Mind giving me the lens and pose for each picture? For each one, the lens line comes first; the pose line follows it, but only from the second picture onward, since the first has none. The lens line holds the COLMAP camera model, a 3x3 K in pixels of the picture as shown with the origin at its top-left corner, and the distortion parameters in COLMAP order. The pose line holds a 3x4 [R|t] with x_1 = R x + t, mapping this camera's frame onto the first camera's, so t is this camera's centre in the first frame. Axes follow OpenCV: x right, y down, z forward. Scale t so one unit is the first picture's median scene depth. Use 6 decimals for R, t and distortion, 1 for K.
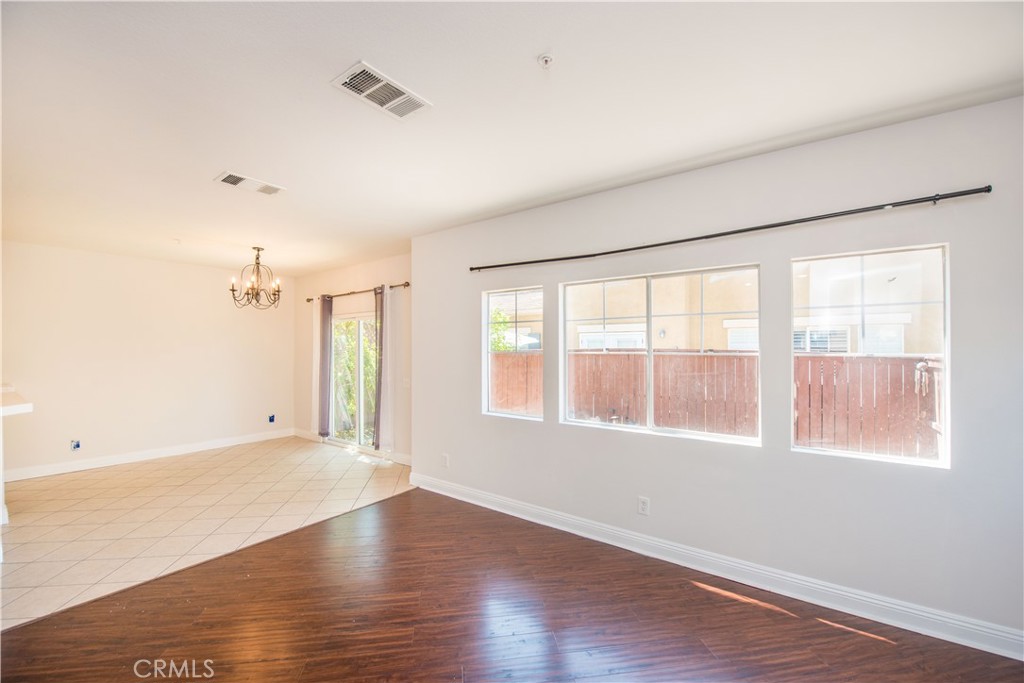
lens RADIAL K [[406.5, 0, 513.0], [0, 406.5, 345.4], [0, 0, 1]] dist [-0.019235, -0.000155]
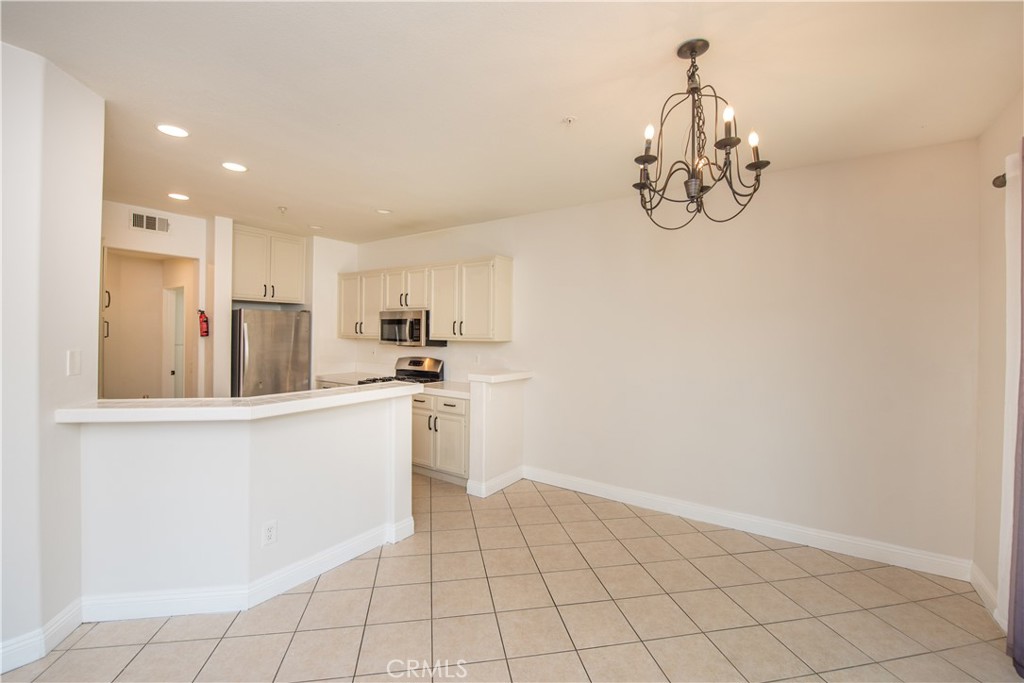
lens RADIAL K [[429.5, 0, 508.6], [0, 429.5, 332.6], [0, 0, 1]] dist [-0.019143, -0.000227]
pose [[0.025856, -0.002585, -0.999662, -0.315612], [-0.004300, 0.999987, -0.002697, 0.011580], [0.999656, 0.004369, 0.025845, 0.996517]]
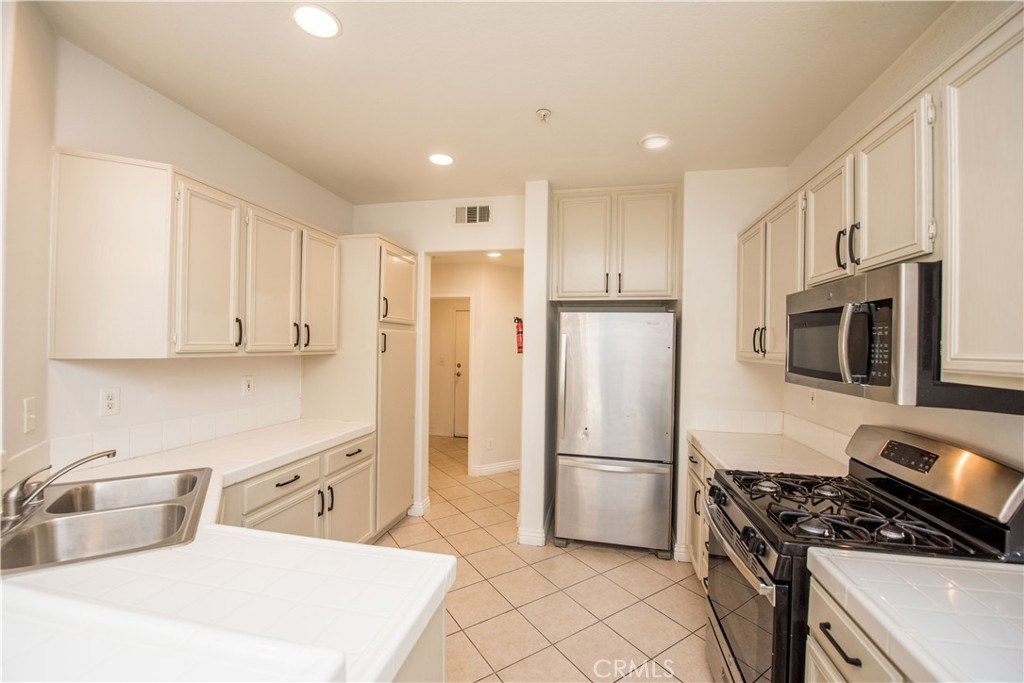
lens RADIAL K [[412.8, 0, 511.3], [0, 412.8, 343.9], [0, 0, 1]] dist [-0.022927, -0.000216]
pose [[-0.911849, -0.016631, -0.410188, -1.122908], [-0.014503, 0.999860, -0.008299, 0.010393], [0.410269, -0.001618, -0.911963, 0.936160]]
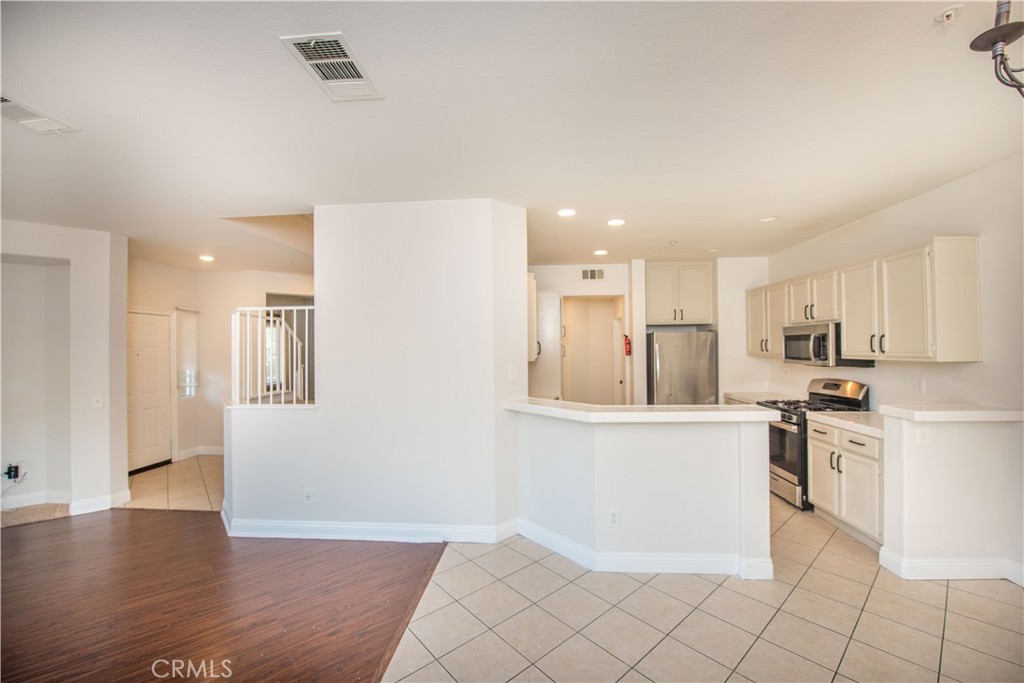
lens RADIAL K [[406.5, 0, 513.0], [0, 406.5, 345.4], [0, 0, 1]] dist [-0.019235, -0.000155]
pose [[-0.846080, 0.003363, -0.533045, -0.401286], [0.012869, 0.999817, -0.014120, 0.003027], [0.532900, -0.018806, -0.845969, 1.175337]]
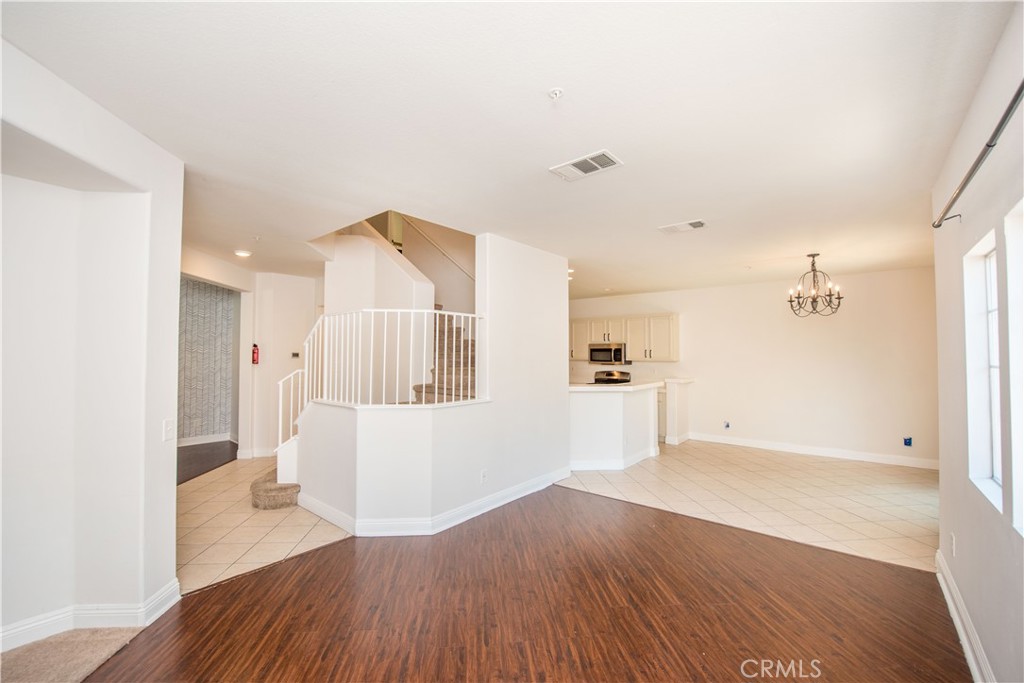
lens RADIAL K [[415.6, 0, 512.0], [0, 415.6, 341.5], [0, 0, 1]] dist [-0.001064, -0.009451]
pose [[-0.060741, -0.032408, -0.997627, 0.496813], [0.001916, 0.999467, -0.032584, 0.002414], [0.998152, -0.003890, -0.060647, 0.394196]]
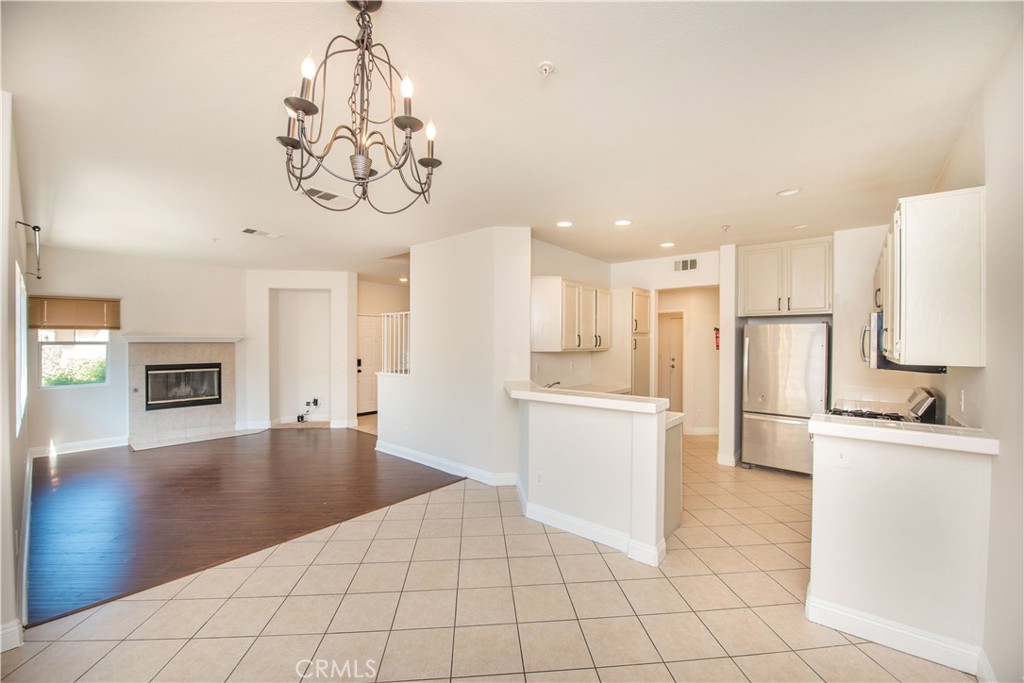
lens RADIAL K [[406.5, 0, 513.0], [0, 406.5, 345.4], [0, 0, 1]] dist [-0.019235, -0.000155]
pose [[-0.998156, -0.005136, 0.060483, -0.898323], [-0.004931, 0.999982, 0.003540, 0.006757], [-0.060500, 0.003235, -0.998163, 1.526587]]
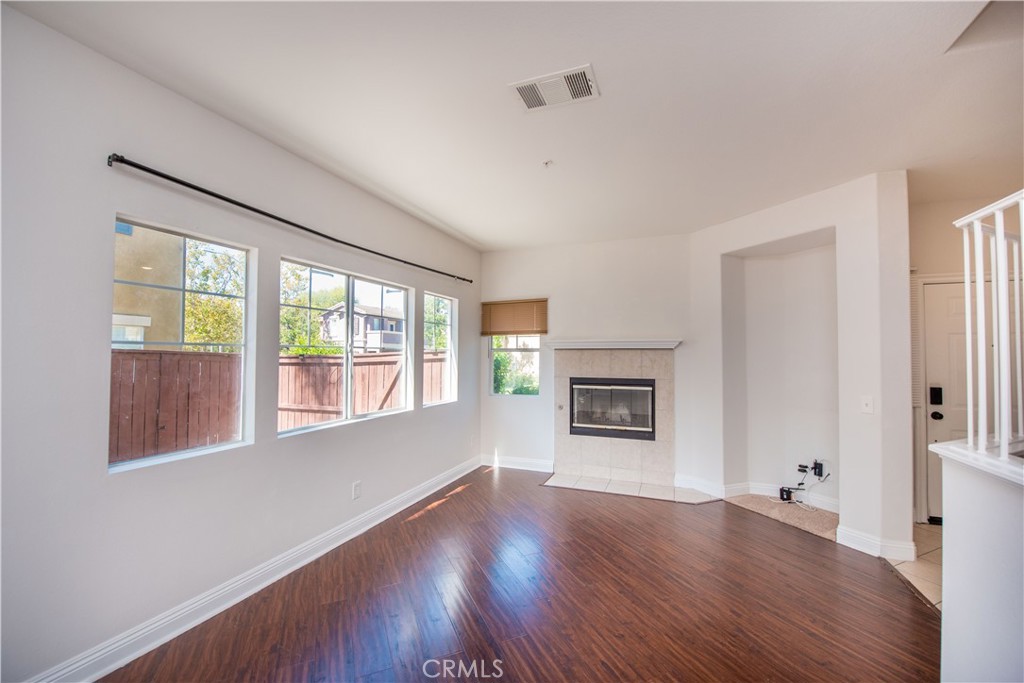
lens RADIAL K [[415.6, 0, 512.0], [0, 415.6, 341.5], [0, 0, 1]] dist [-0.001064, -0.009451]
pose [[-0.252187, 0.030868, 0.967186, -0.619729], [-0.008138, 0.999388, -0.034017, 0.028368], [-0.967644, -0.016449, -0.251782, 0.643042]]
